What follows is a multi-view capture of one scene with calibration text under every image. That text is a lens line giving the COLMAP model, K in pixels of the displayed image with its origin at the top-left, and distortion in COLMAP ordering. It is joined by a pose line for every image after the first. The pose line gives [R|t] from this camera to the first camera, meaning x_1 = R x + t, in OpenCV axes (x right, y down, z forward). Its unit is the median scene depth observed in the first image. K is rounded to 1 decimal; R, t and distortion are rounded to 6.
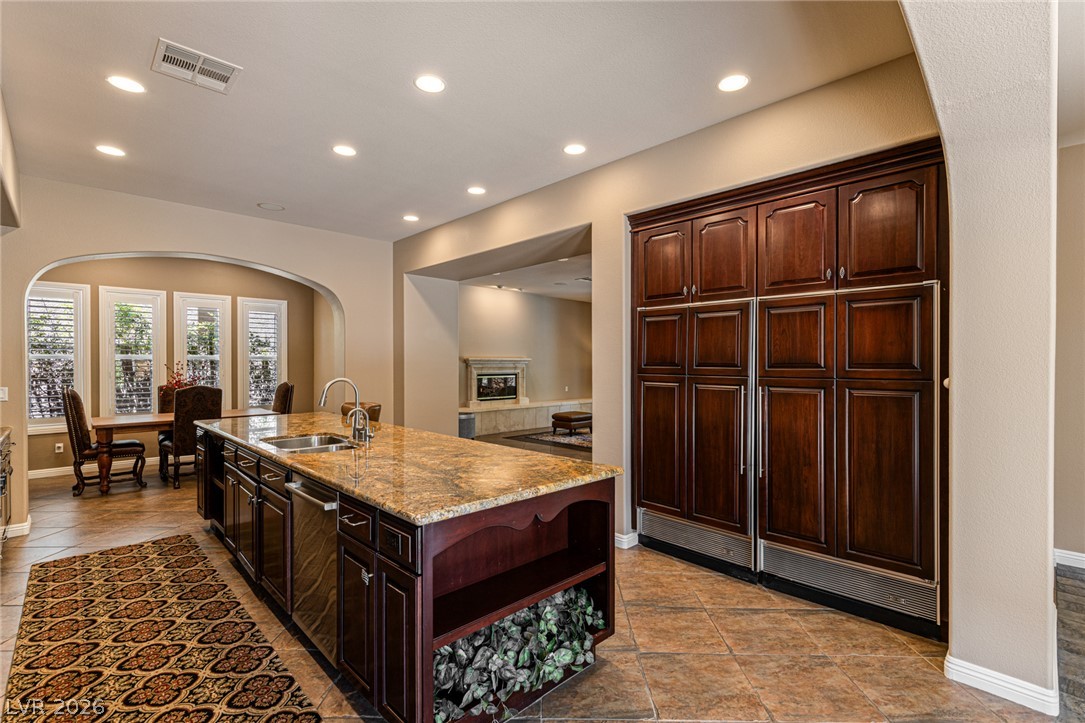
lens RADIAL K [[490.6, 0, 549.7], [0, 490.6, 363.7], [0, 0, 1]] dist [0.014412, 0.000291]
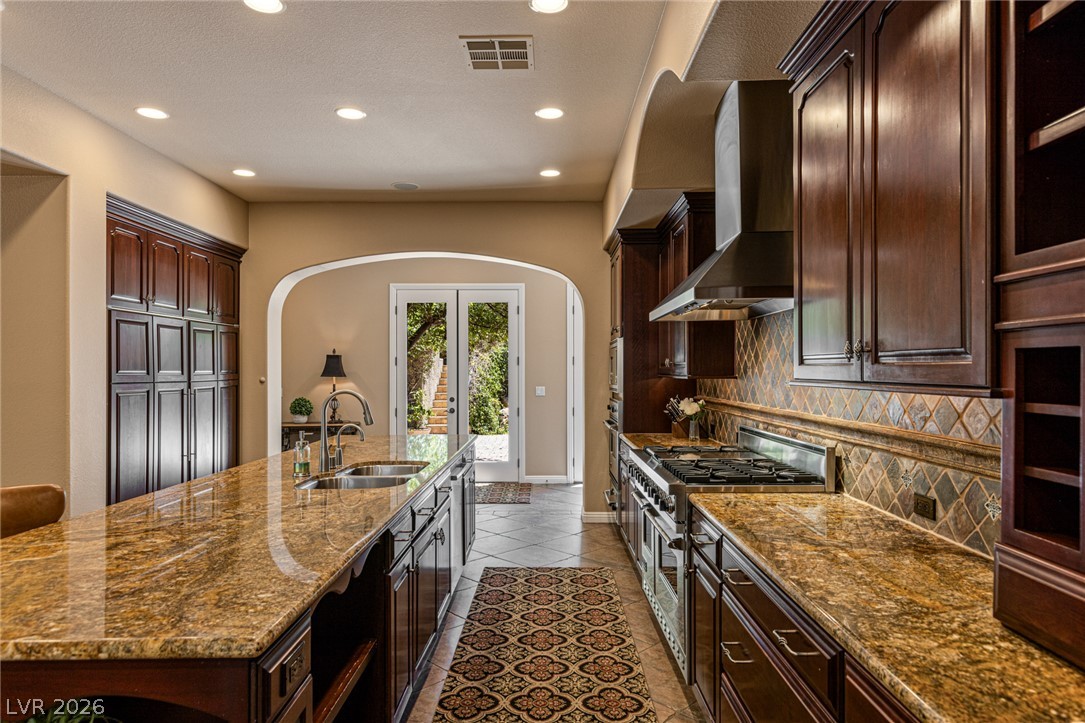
lens RADIAL K [[656.5, 0, 539.3], [0, 656.5, 357.9], [0, 0, 1]] dist [0.005371, 0.001196]
pose [[-0.734150, 0.016132, 0.678795, -1.390908], [0.007901, 0.999853, -0.015217, -0.002491], [-0.678941, -0.005808, -0.734170, 1.608004]]
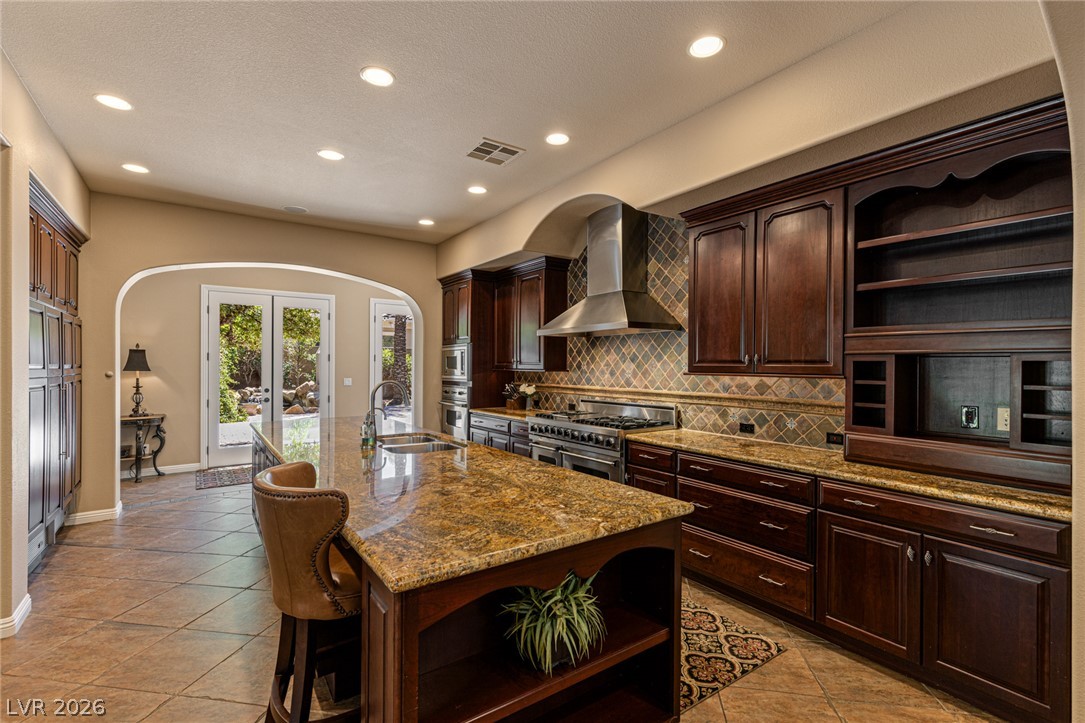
lens RADIAL K [[490.6, 0, 544.2], [0, 490.6, 366.5], [0, 0, 1]] dist [0.014412, 0.000291]
pose [[-0.992174, -0.001737, 0.124854, -0.890771], [-0.000710, 0.999966, 0.008274, -0.009290], [-0.124864, 0.008120, -0.992141, 2.038613]]
